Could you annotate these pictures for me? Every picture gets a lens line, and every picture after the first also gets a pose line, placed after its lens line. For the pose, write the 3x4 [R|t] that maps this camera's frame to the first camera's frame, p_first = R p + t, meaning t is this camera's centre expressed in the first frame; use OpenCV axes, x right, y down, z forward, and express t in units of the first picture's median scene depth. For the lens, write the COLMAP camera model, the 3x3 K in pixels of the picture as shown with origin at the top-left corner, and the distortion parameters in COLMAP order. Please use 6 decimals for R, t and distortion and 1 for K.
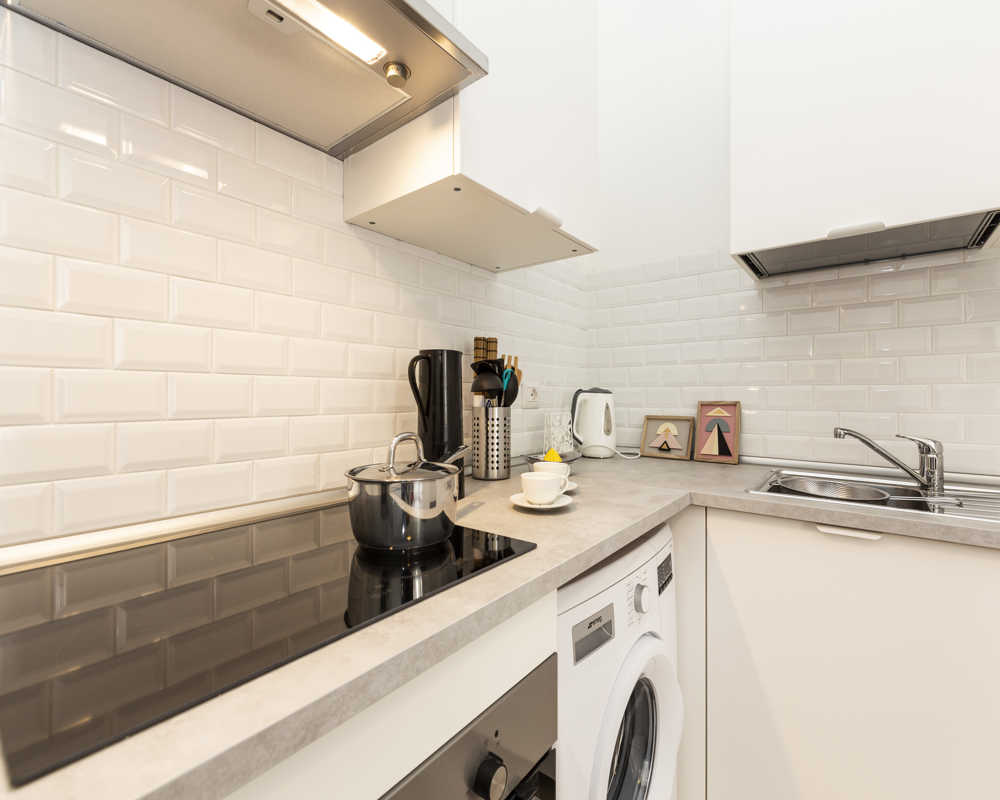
lens RADIAL K [[451.4, 0, 500.9], [0, 451.4, 392.8], [0, 0, 1]] dist [0.029647, -0.000001]
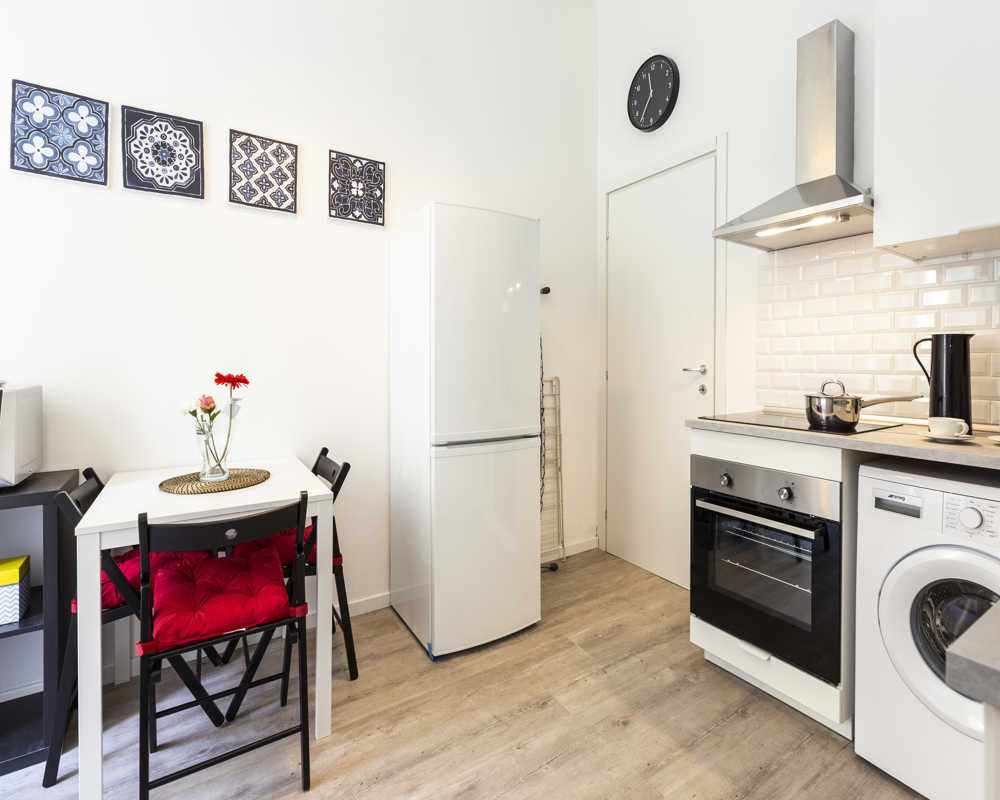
lens RADIAL K [[473.1, 0, 504.4], [0, 473.1, 367.9], [0, 0, 1]] dist [0.000687, -0.002485]
pose [[-0.311000, 0.011139, -0.950344, 1.370869], [0.008158, 0.999926, 0.009050, -0.008170], [0.950375, -0.004938, -0.311068, 0.087471]]
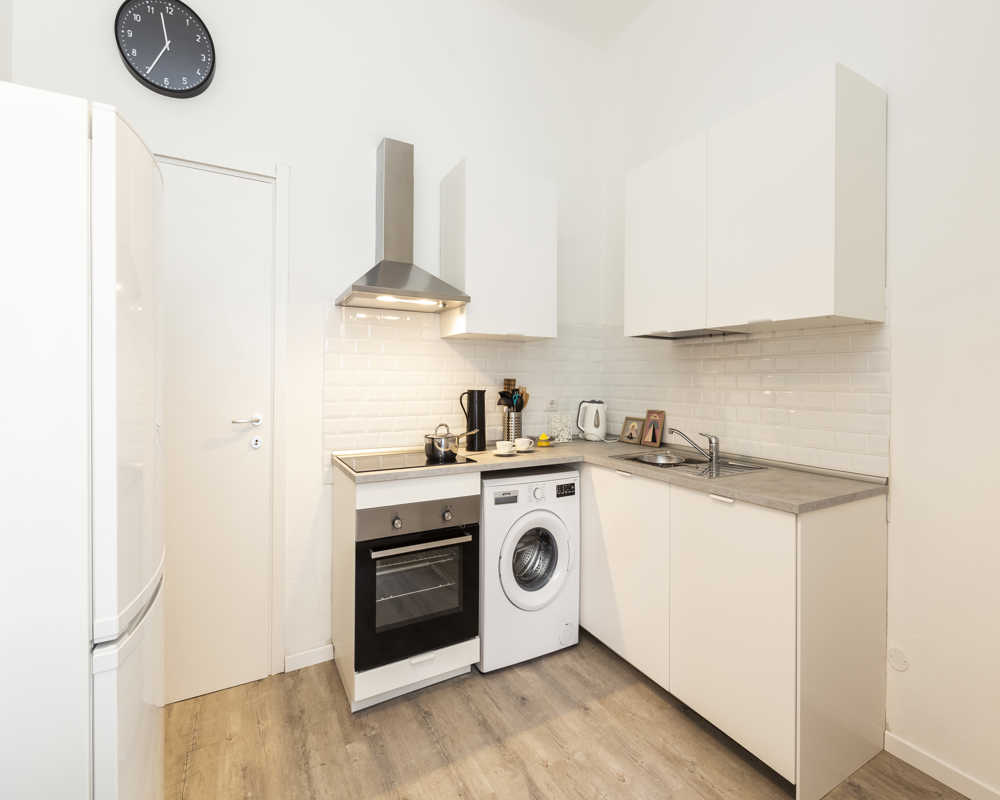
lens RADIAL K [[491.1, 0, 543.5], [0, 491.1, 378.2], [0, 0, 1]] dist [-0.001276, -0.000005]
pose [[0.941552, 0.003171, -0.336853, 0.842840], [-0.001151, 0.999980, 0.006196, -0.133629], [0.336866, -0.005446, 0.941537, -1.030796]]
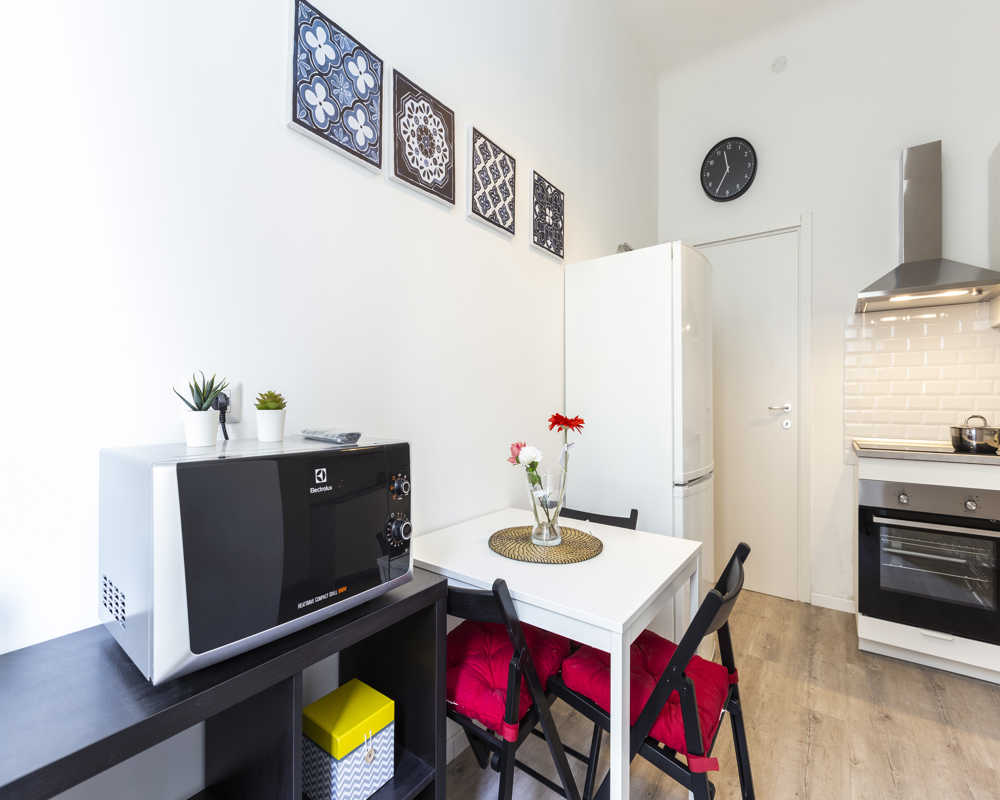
lens RADIAL K [[445.4, 0, 500.0], [0, 445.4, 400.0], [0, 0, 1]] dist [-0.000352, 0.000034]
pose [[0.029044, -0.002696, -0.999575, 1.407650], [0.008411, 0.999962, -0.002453, -0.020299], [0.999543, -0.008336, 0.029065, -1.186836]]
